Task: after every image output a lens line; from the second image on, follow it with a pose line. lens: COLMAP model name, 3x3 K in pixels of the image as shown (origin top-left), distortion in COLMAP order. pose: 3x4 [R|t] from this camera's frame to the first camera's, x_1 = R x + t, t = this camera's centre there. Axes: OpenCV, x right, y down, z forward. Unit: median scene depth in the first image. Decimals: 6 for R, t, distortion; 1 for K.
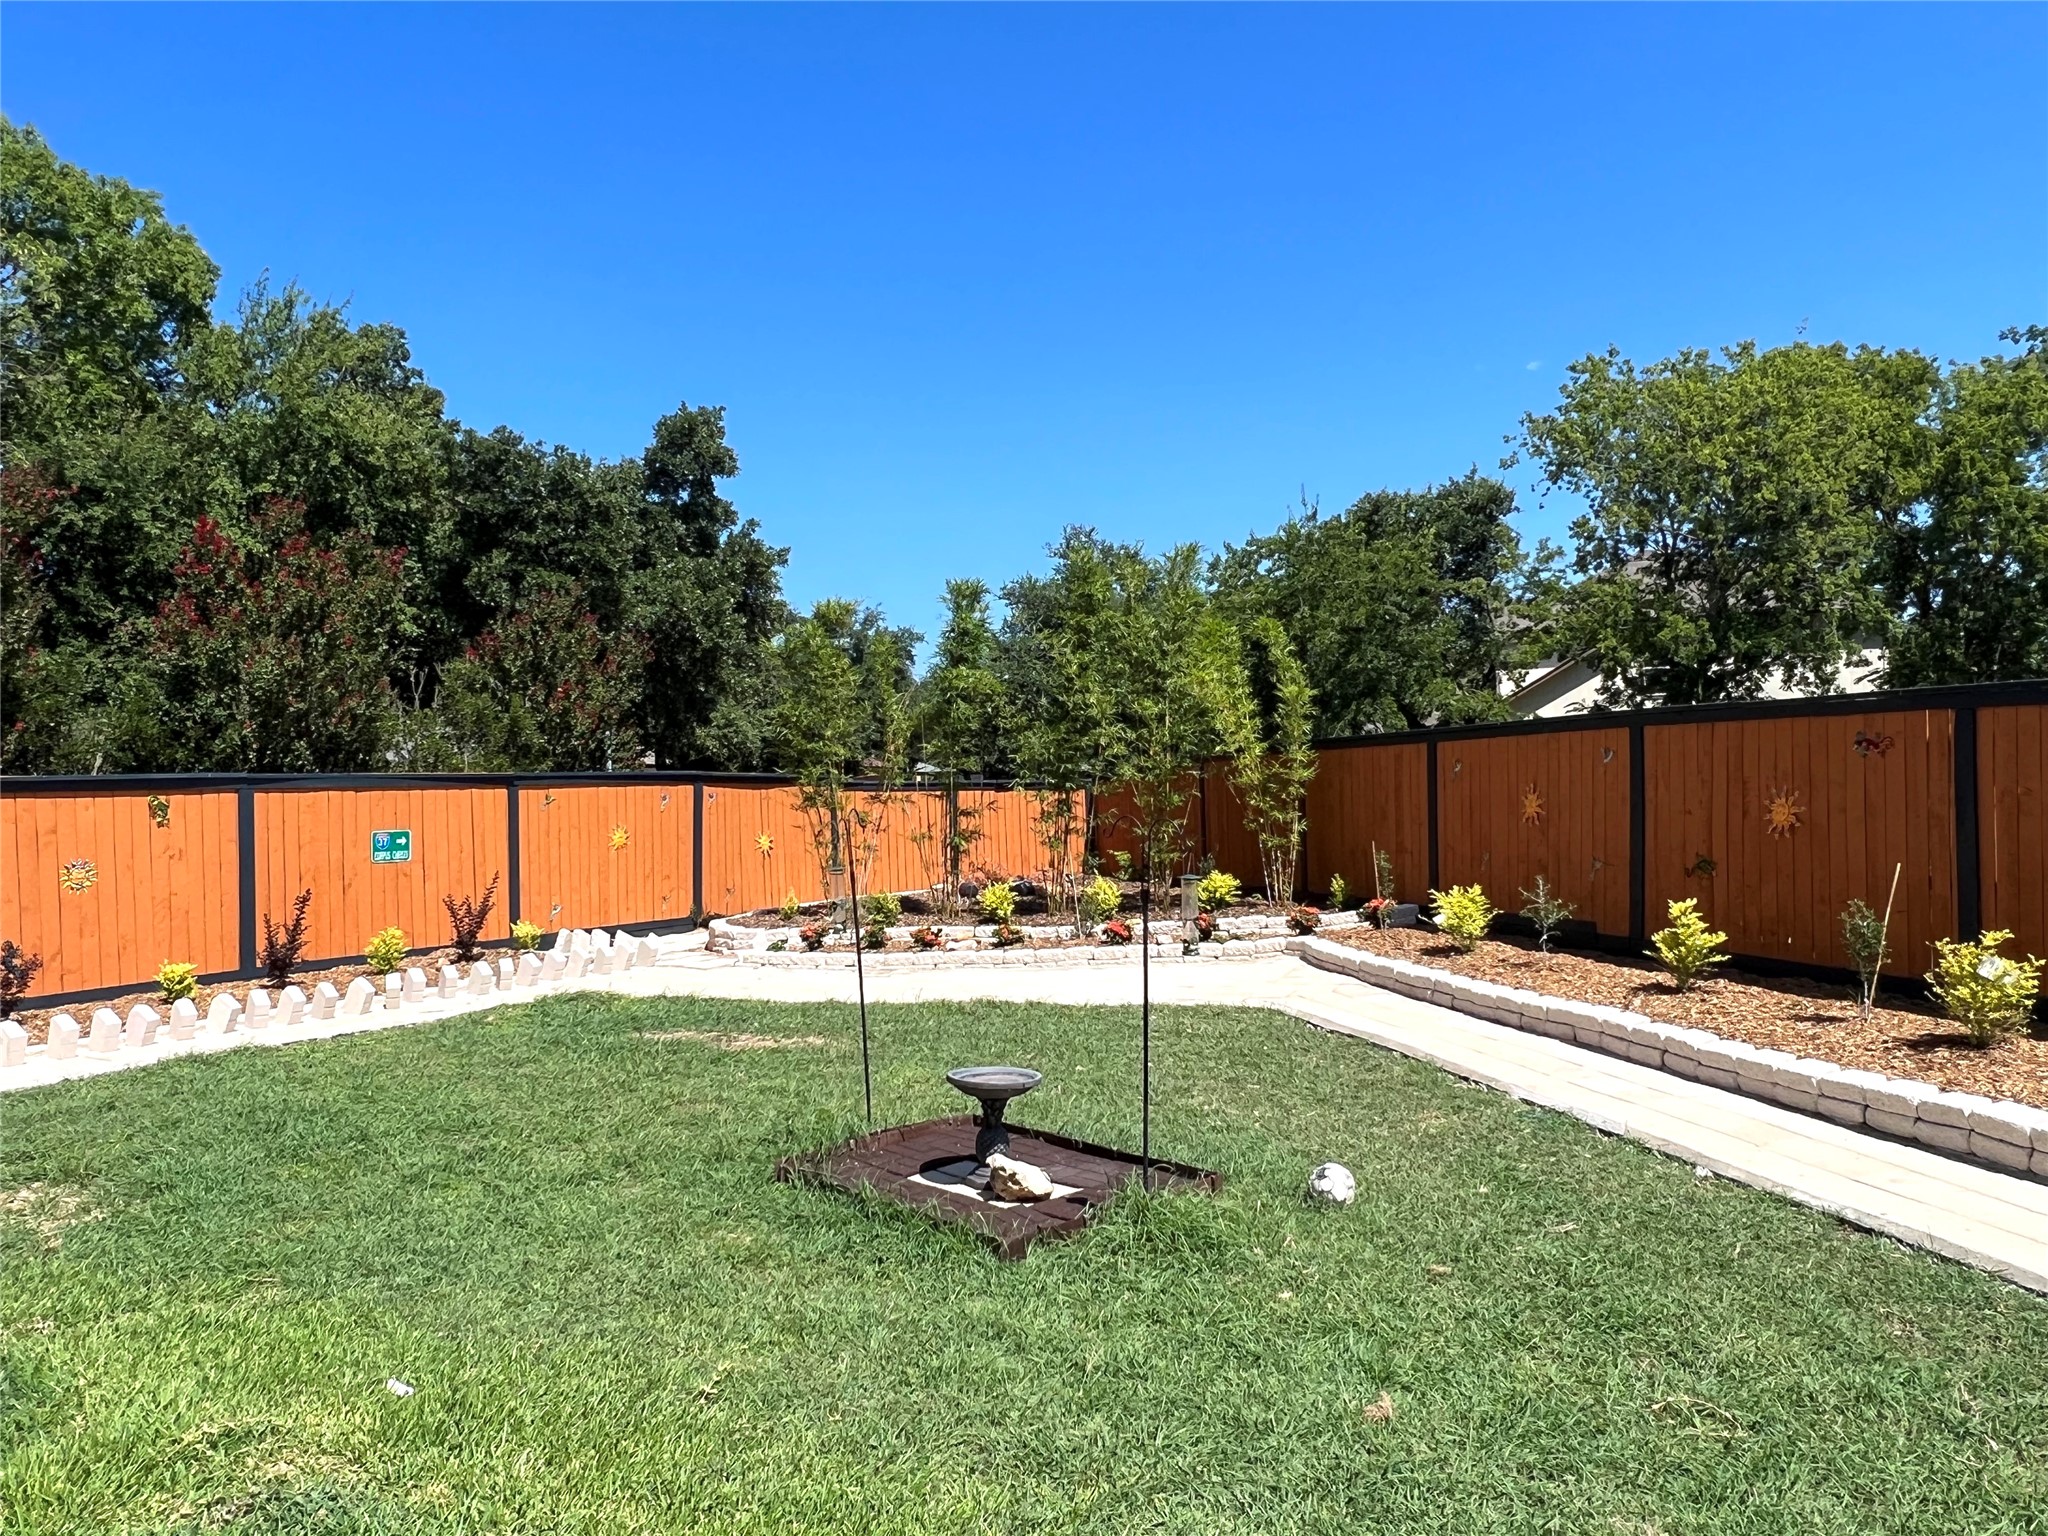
lens RADIAL K [[1523.1, 0, 1024.0], [0, 1523.1, 768.0], [0, 0, 1]] dist [-0.029440, -0.000765]
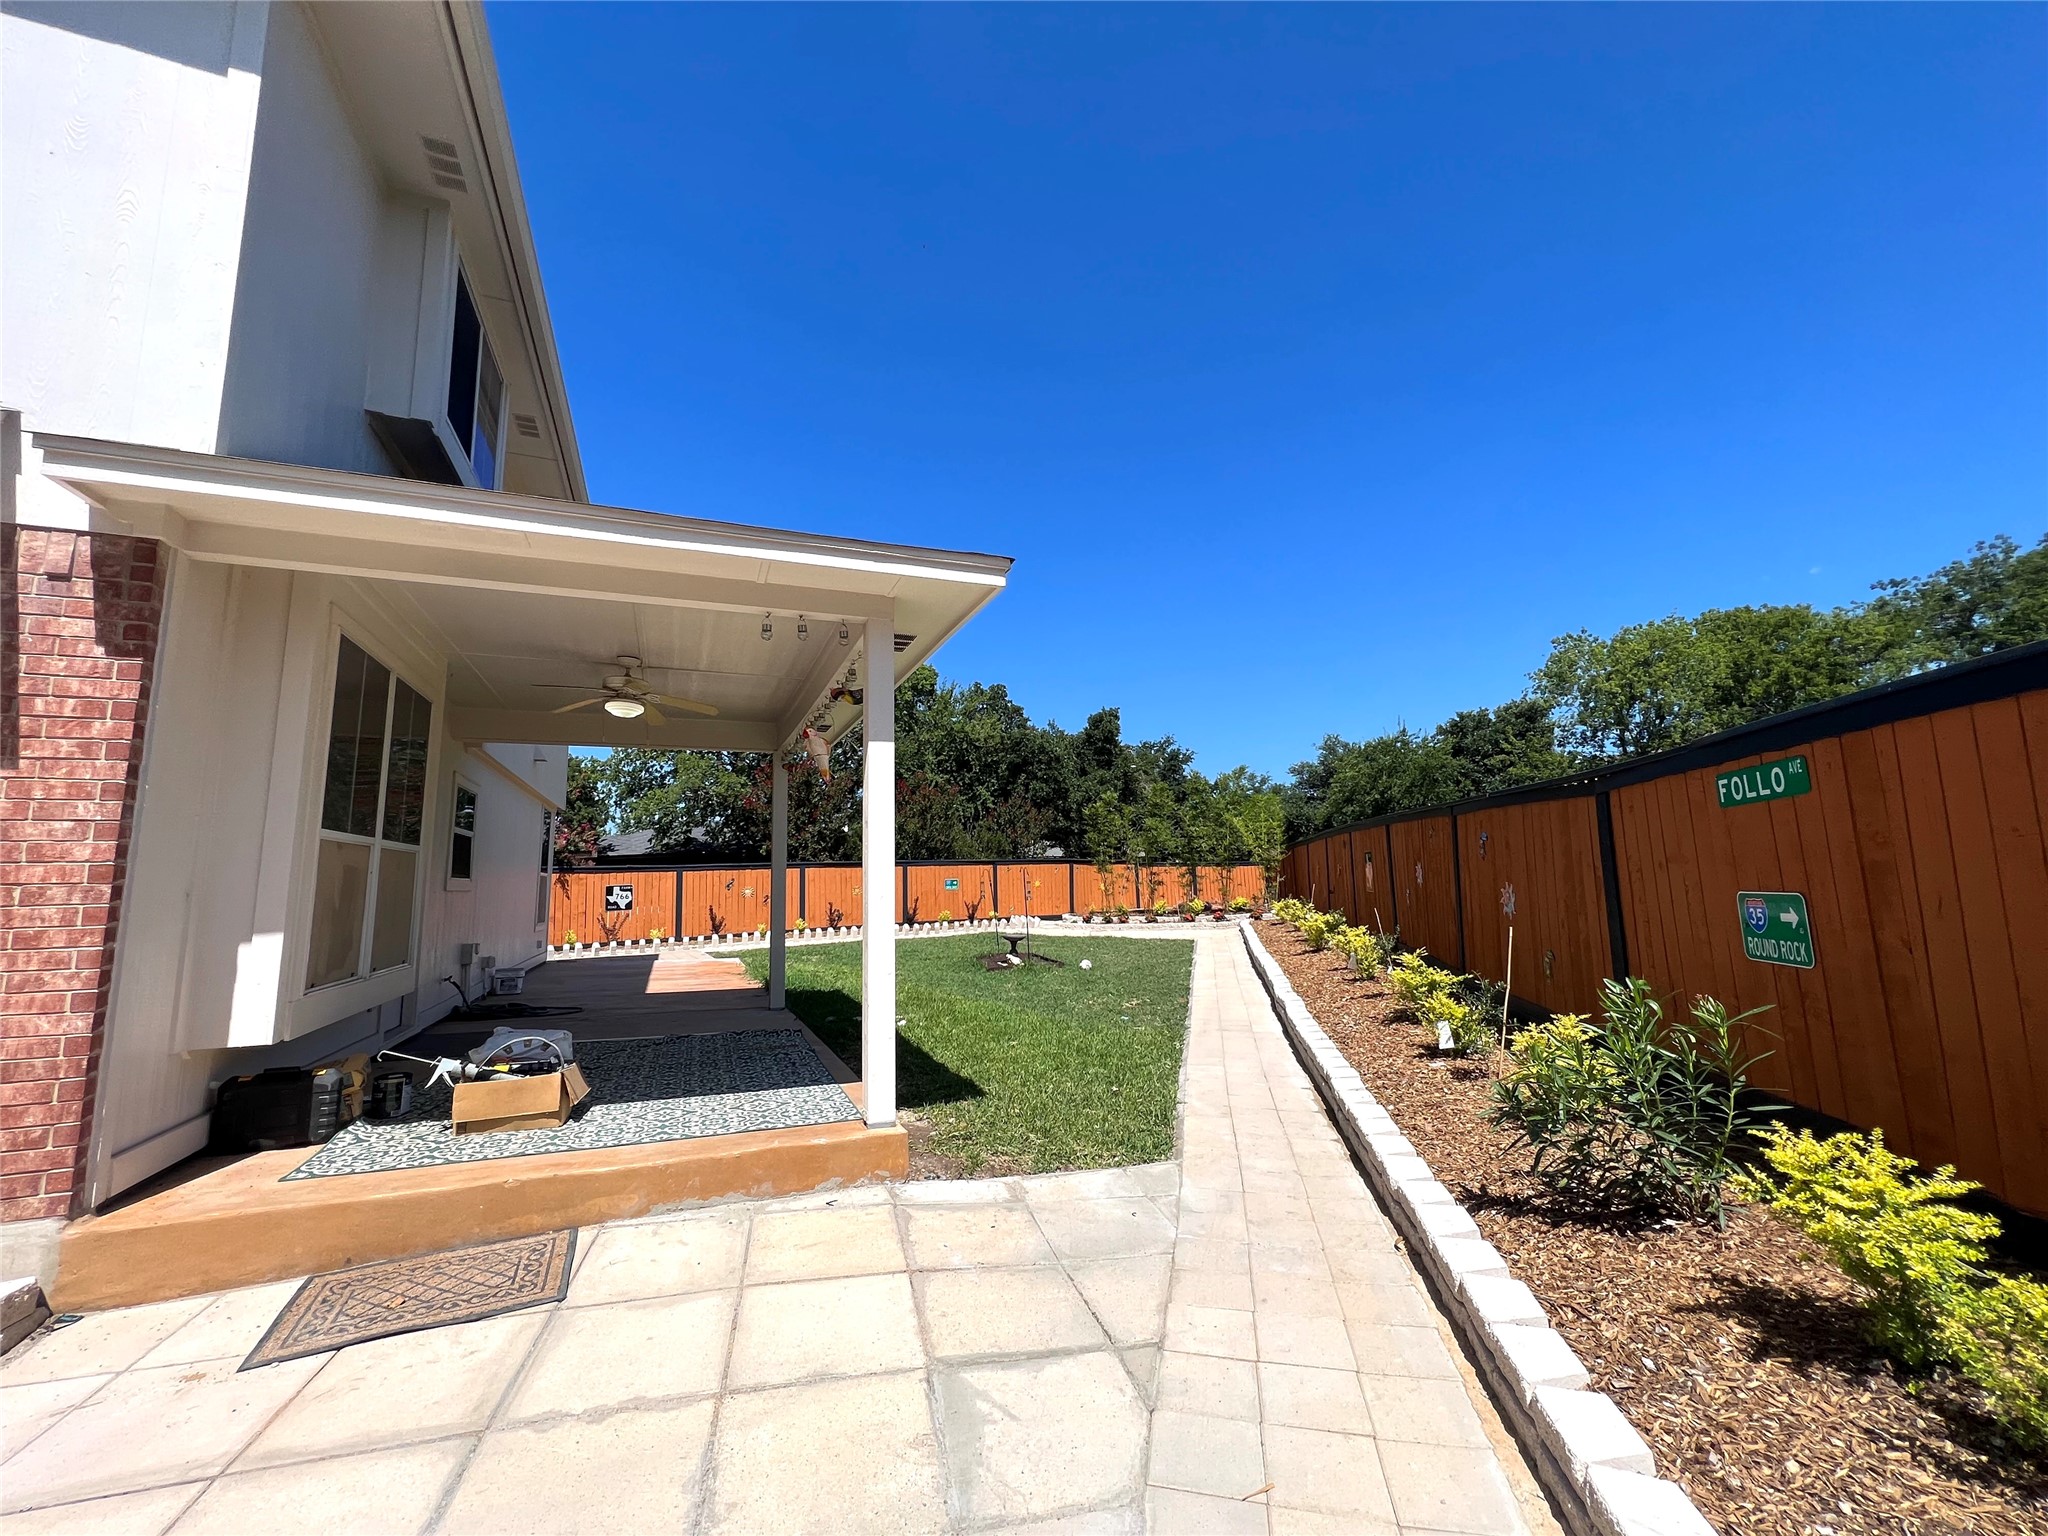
lens RADIAL K [[813.9, 0, 1024.0], [0, 813.9, 768.0], [0, 0, 1]] dist [-0.000279, 0.000399]
pose [[0.896733, -0.055187, -0.439117, 0.284278], [0.007142, 0.993870, -0.110322, 0.000879], [0.442514, 0.095793, 0.891631, -0.266129]]
